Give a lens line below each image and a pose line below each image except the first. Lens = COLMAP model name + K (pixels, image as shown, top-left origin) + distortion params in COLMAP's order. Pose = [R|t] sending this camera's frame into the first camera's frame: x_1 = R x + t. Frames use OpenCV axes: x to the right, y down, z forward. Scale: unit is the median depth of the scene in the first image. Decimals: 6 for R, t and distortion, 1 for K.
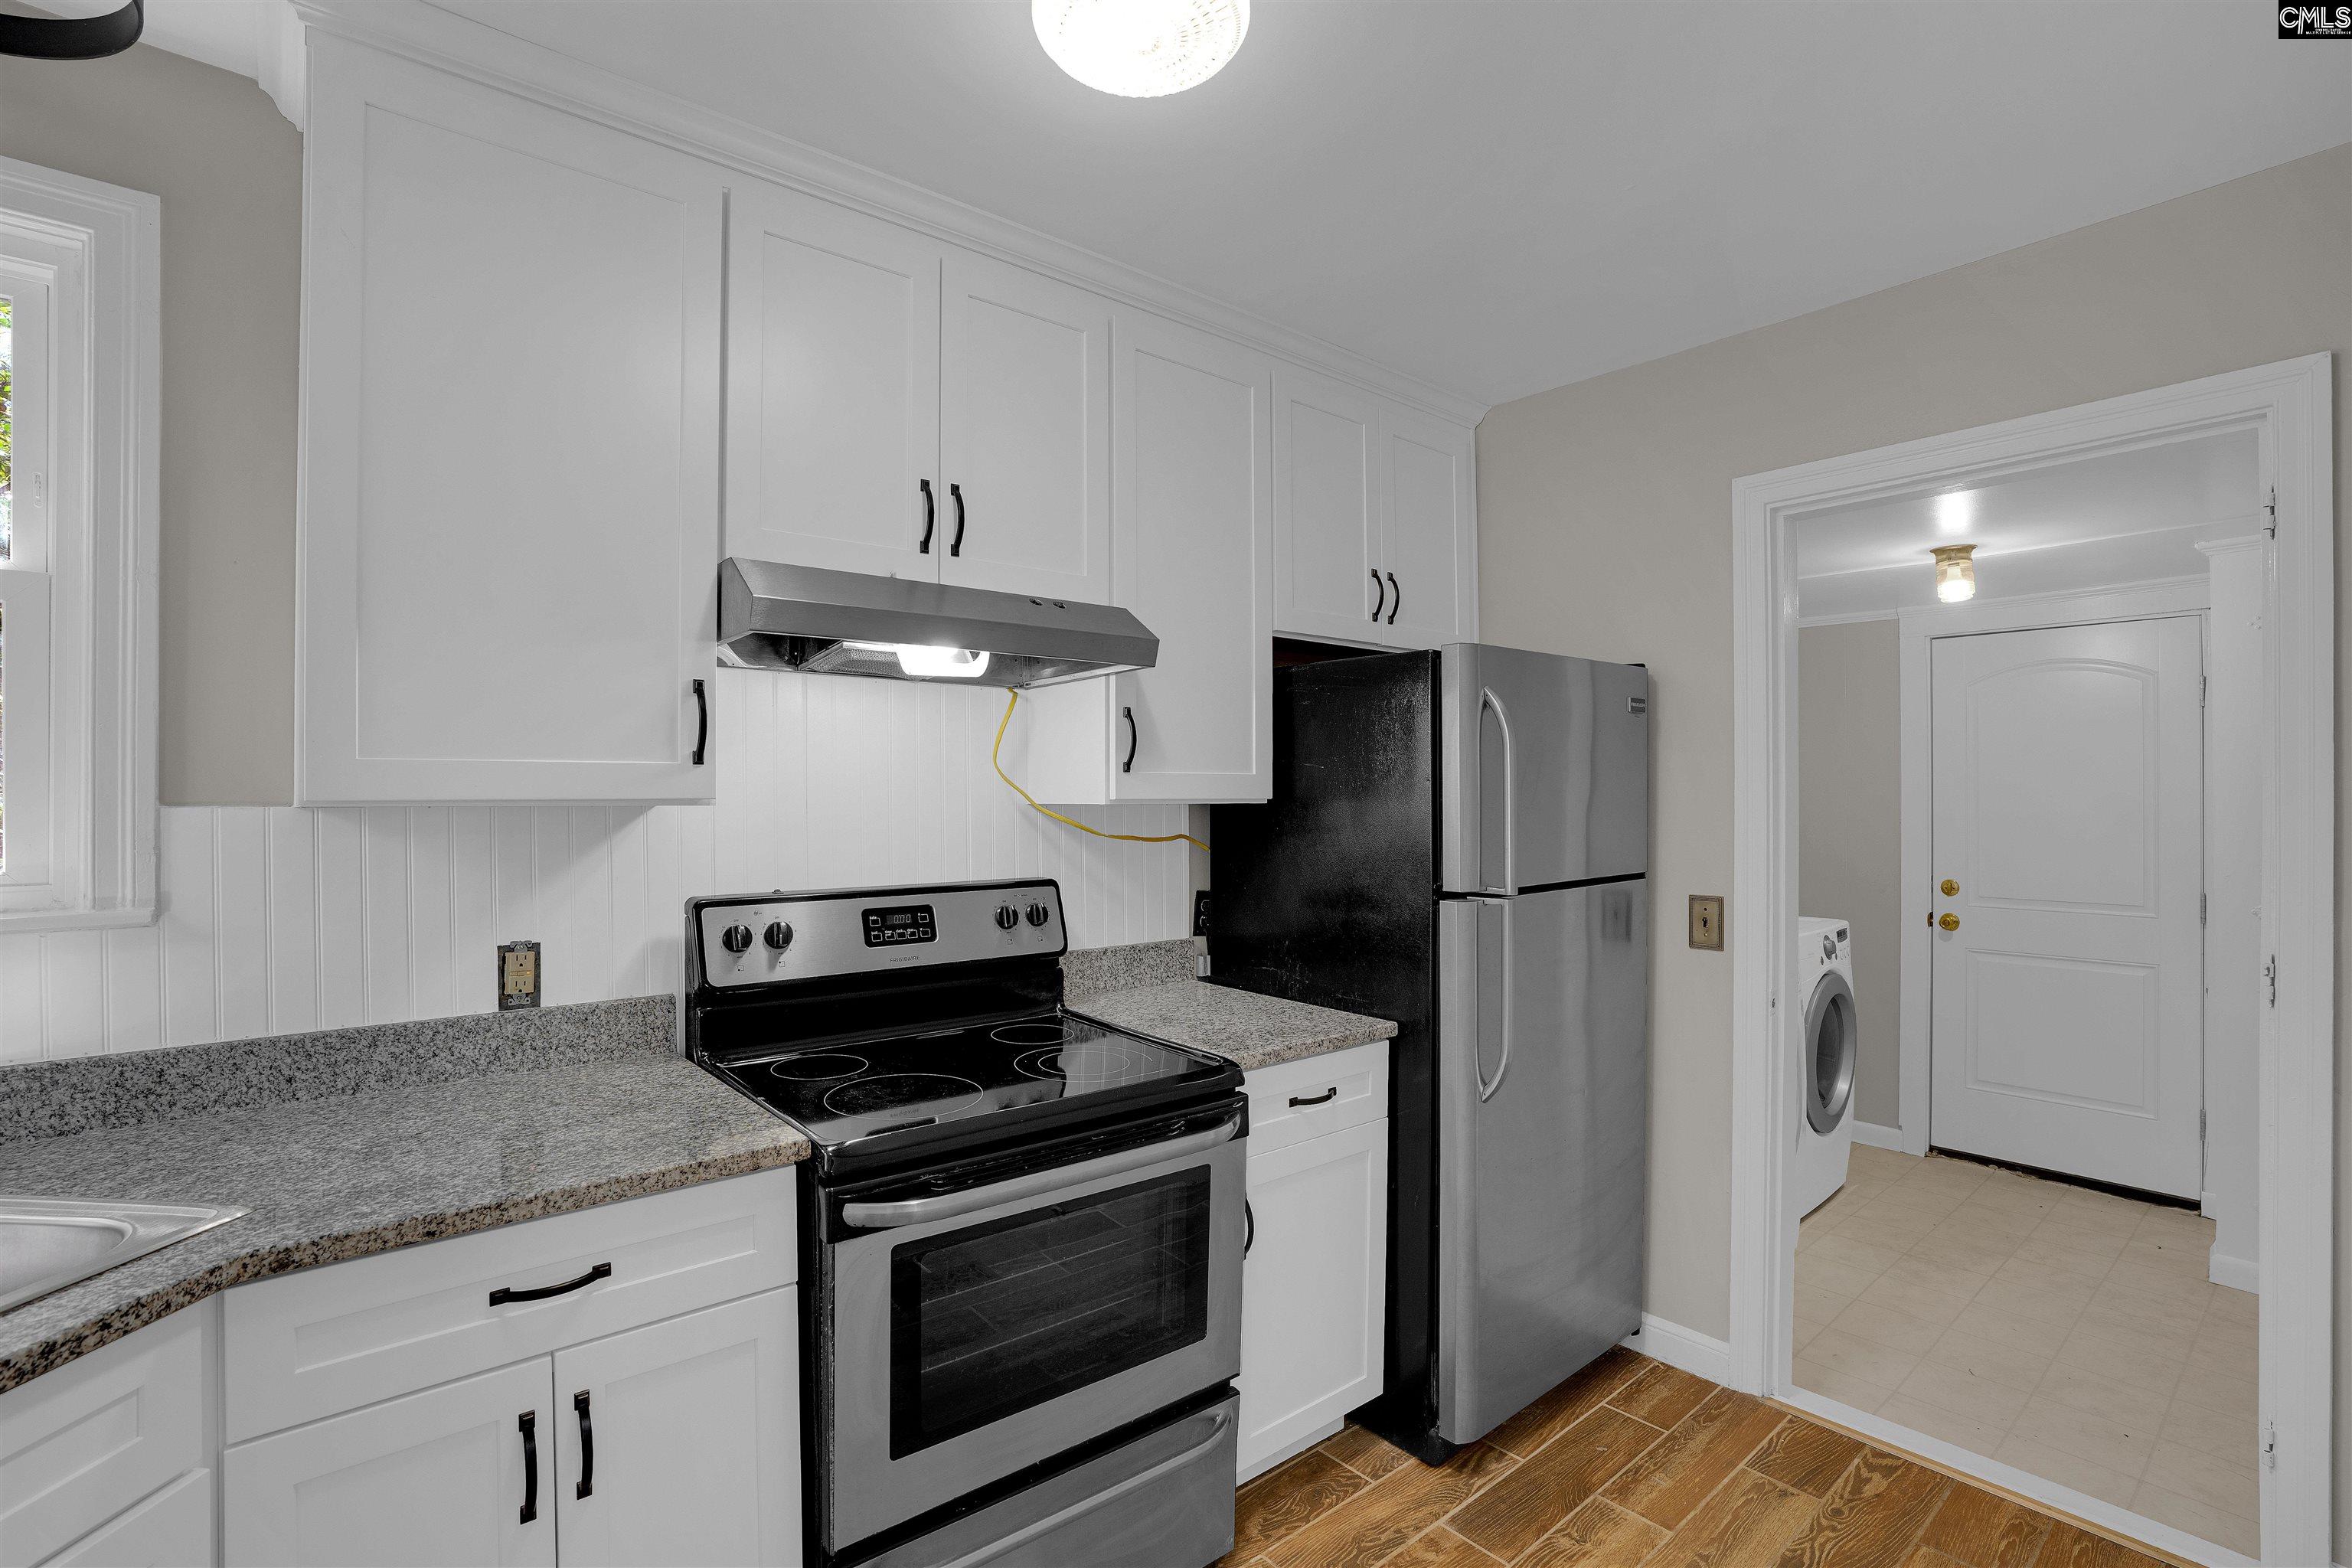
lens RADIAL K [[1121.5, 0, 1171.9], [0, 1121.5, 779.6], [0, 0, 1]] dist [-0.071039, 0.028993]
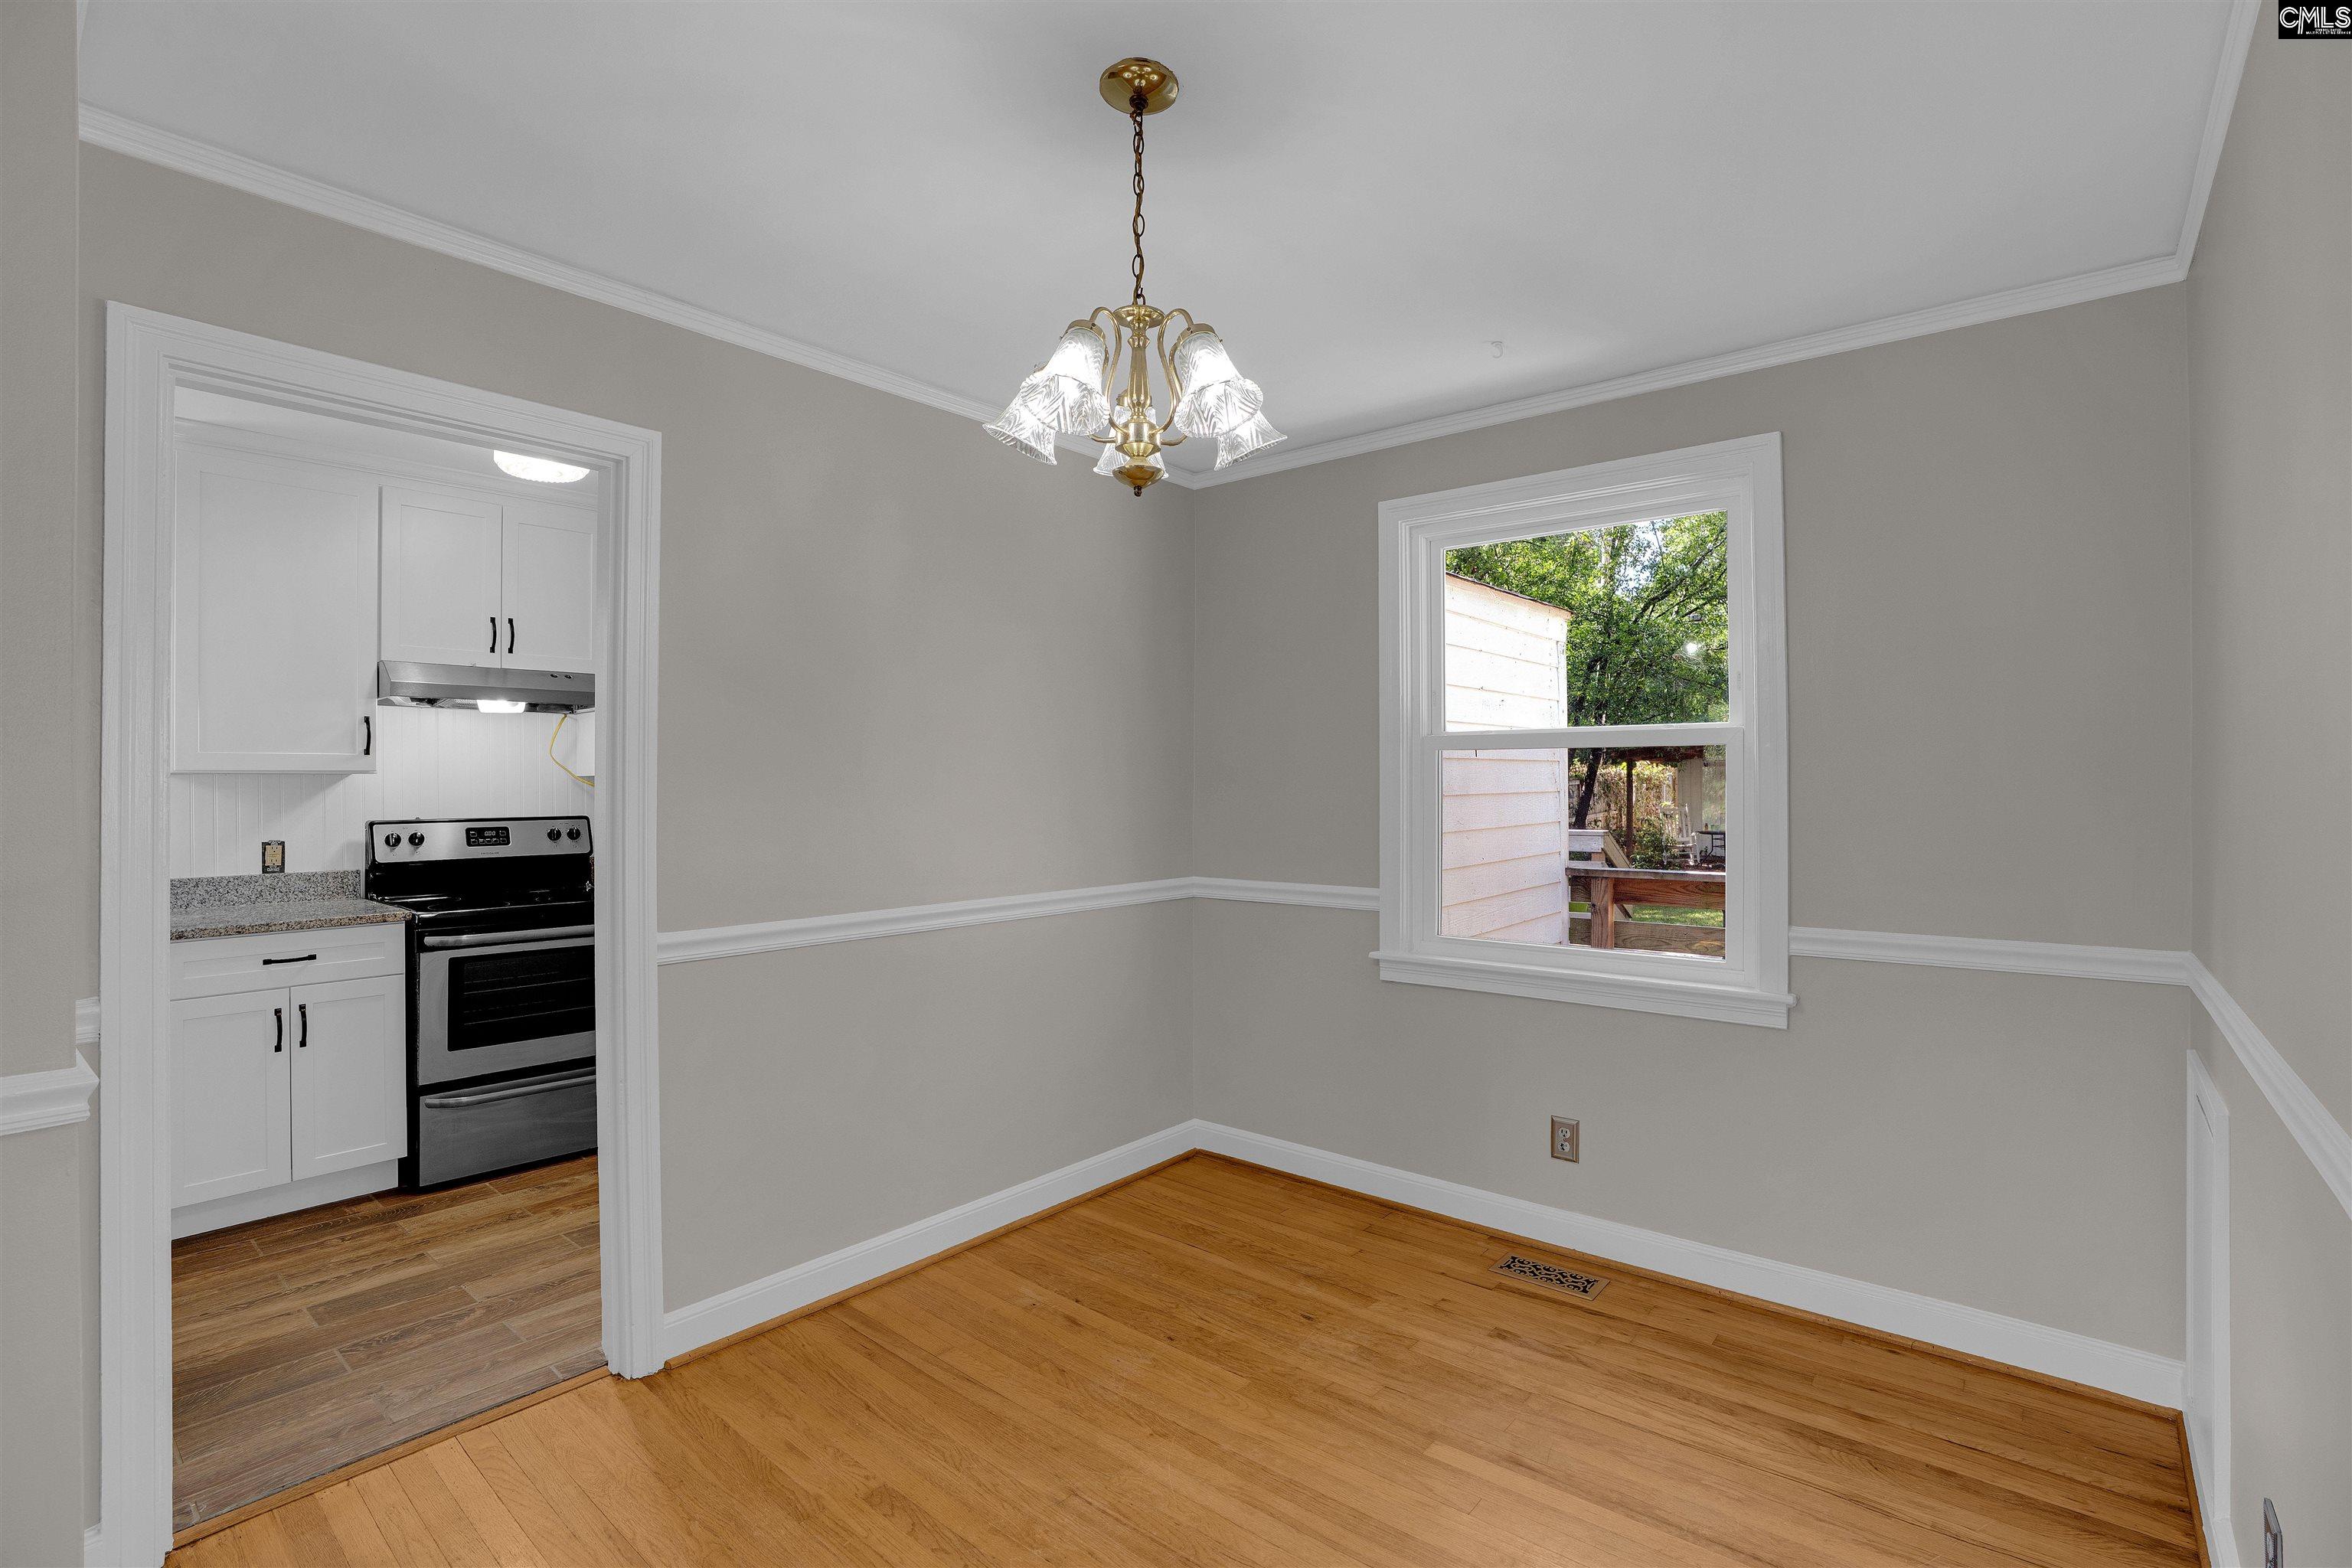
lens RADIAL K [[1120.0, 0, 1169.3], [0, 1120.0, 777.2], [0, 0, 1]] dist [-0.029843, 0.009733]
pose [[0.987317, 0.001251, 0.158757, 0.577651], [-0.002291, 0.999977, 0.006368, 0.009336], [-0.158745, -0.006651, 0.987297, -1.027673]]
